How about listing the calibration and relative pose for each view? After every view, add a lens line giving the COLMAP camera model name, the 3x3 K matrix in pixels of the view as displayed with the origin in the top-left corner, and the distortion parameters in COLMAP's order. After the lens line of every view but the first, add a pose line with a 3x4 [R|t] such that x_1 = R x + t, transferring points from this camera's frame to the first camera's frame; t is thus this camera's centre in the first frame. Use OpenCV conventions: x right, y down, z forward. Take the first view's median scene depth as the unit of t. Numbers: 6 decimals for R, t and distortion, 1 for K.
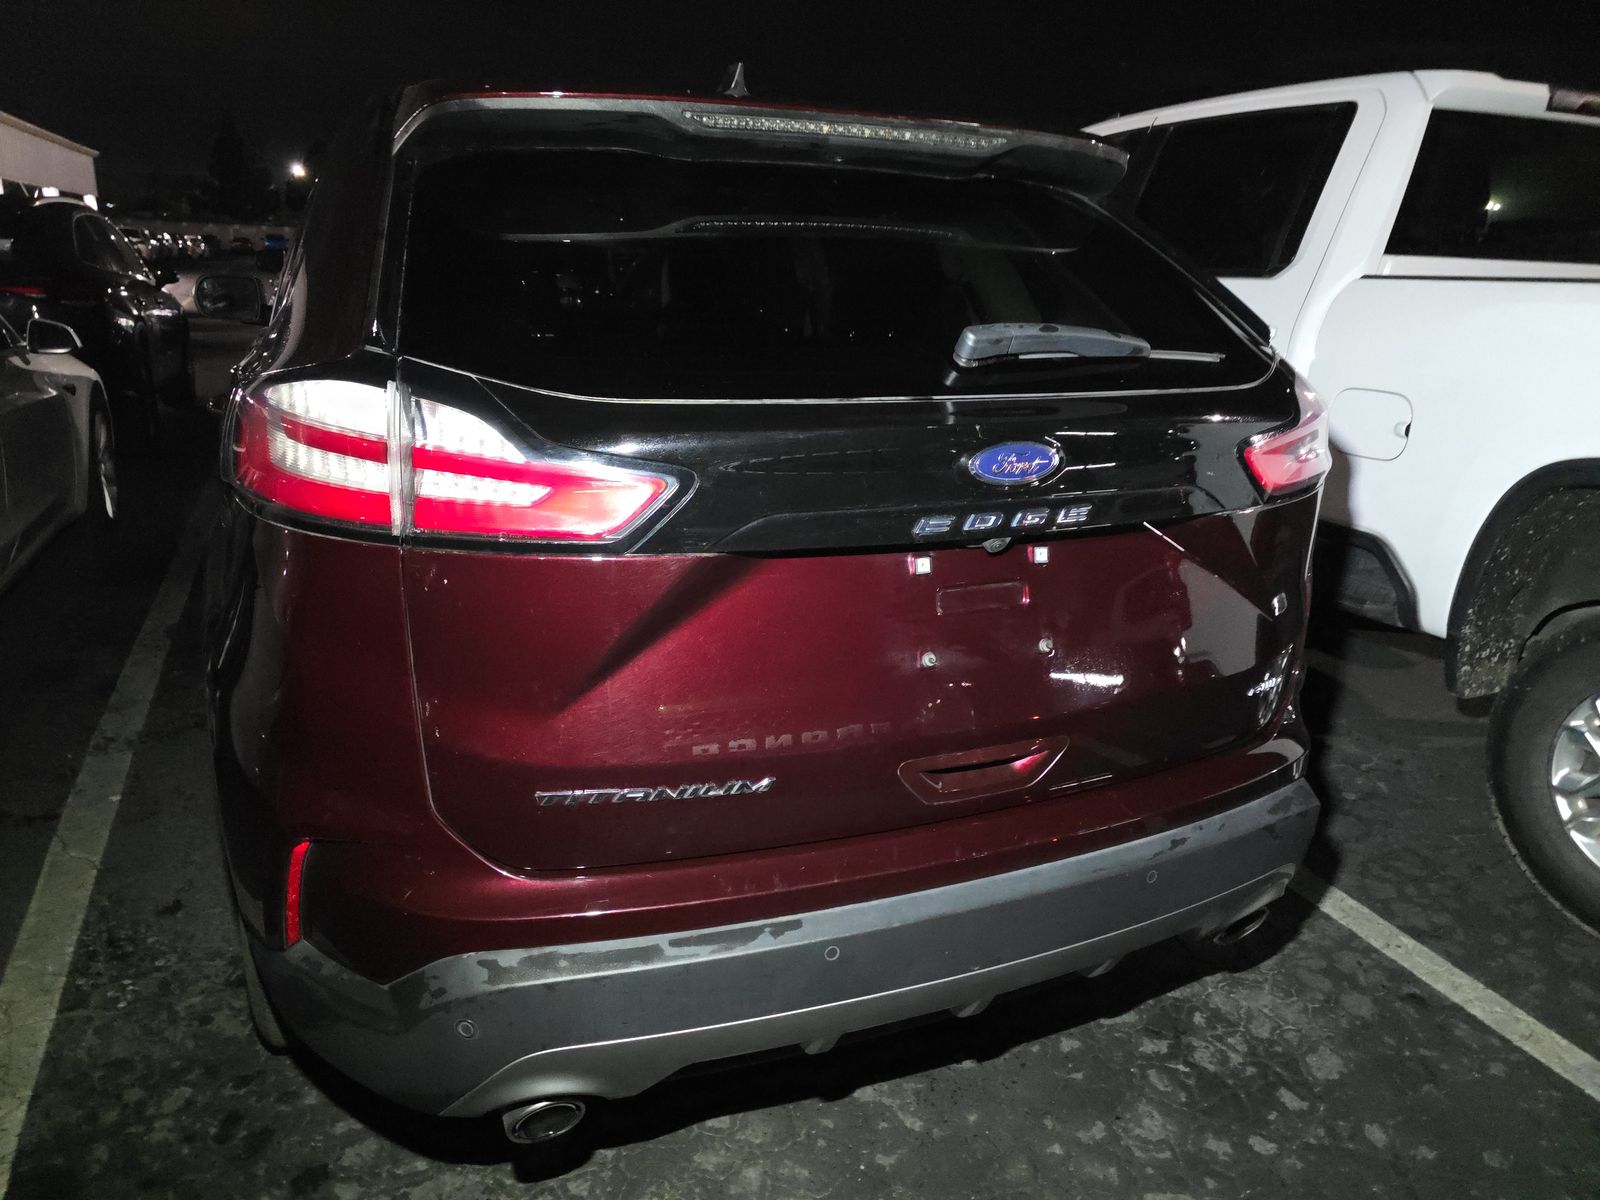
lens RADIAL K [[1092.8, 0, 798.5], [0, 1092.8, 593.9], [0, 0, 1]] dist [0.035308, -0.027860]
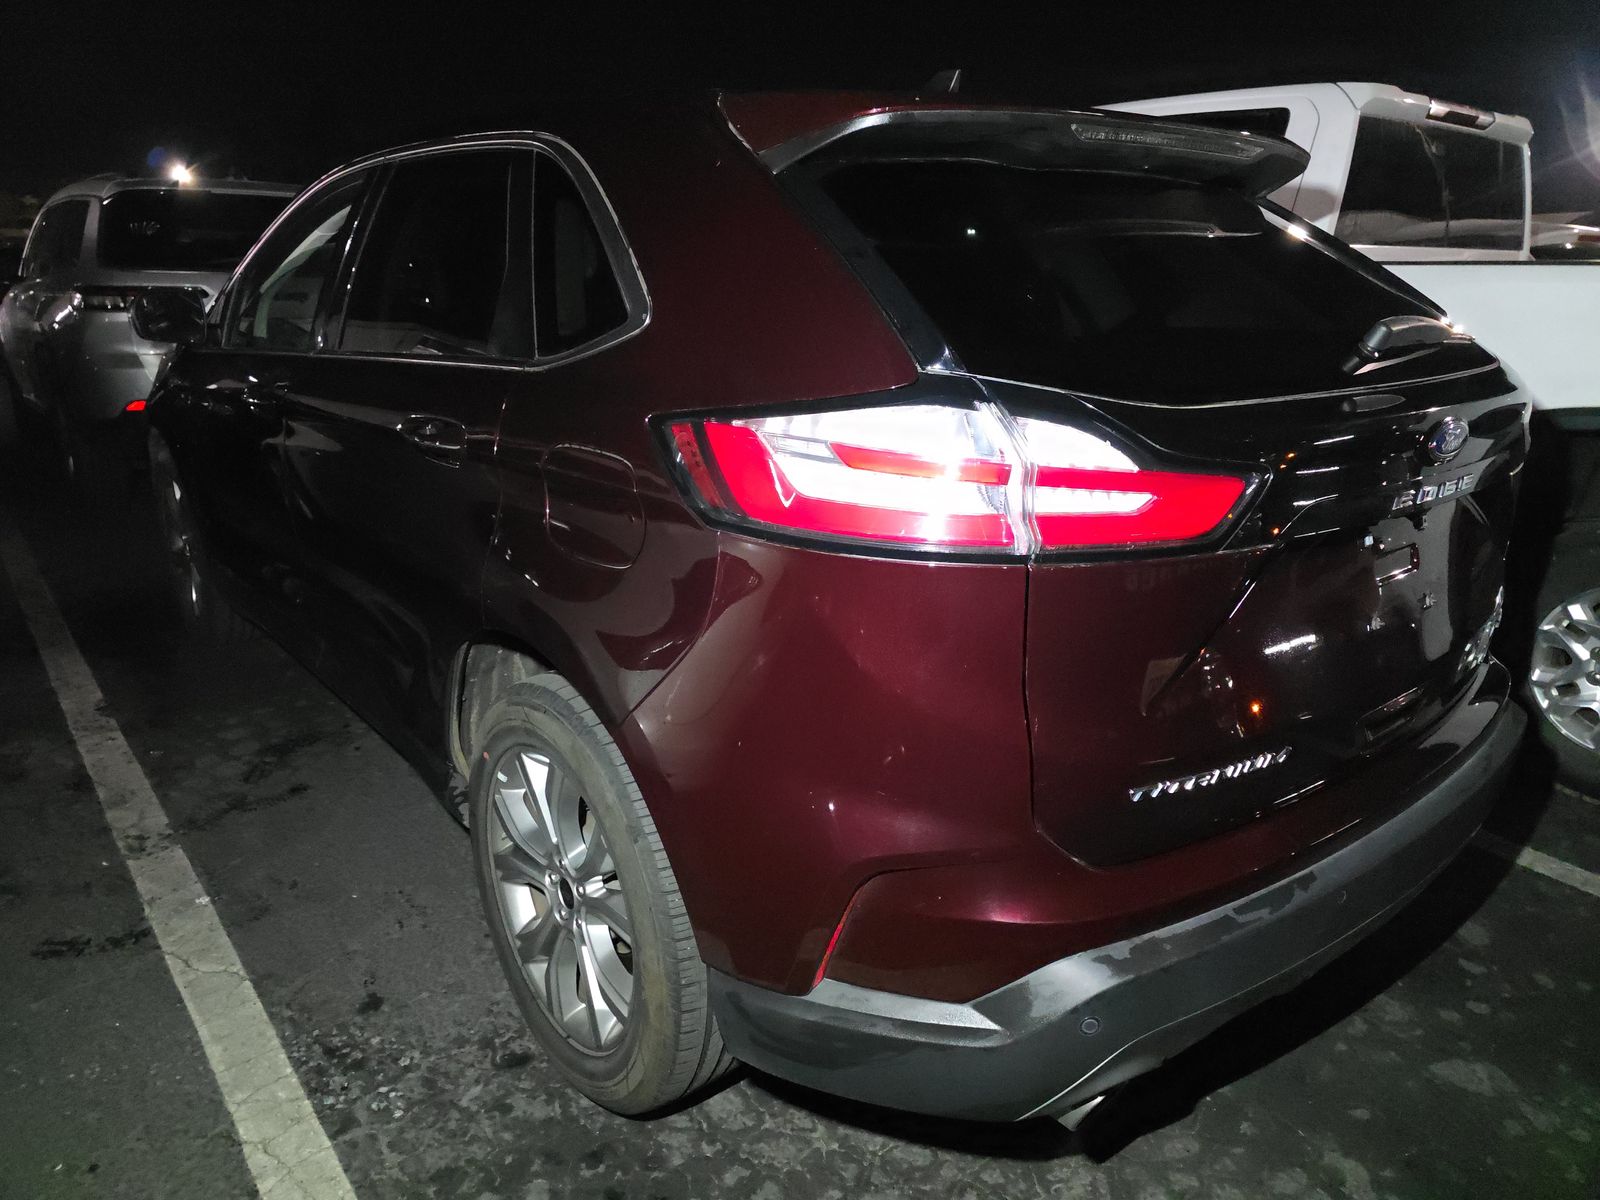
lens RADIAL K [[1092.8, 0, 796.2], [0, 1092.8, 607.2], [0, 0, 1]] dist [0.035308, -0.027860]
pose [[0.958760, -0.106005, 0.263707, -0.490818], [0.100611, 0.994348, 0.033918, -0.035359], [-0.265812, -0.005987, 0.964006, 0.051653]]
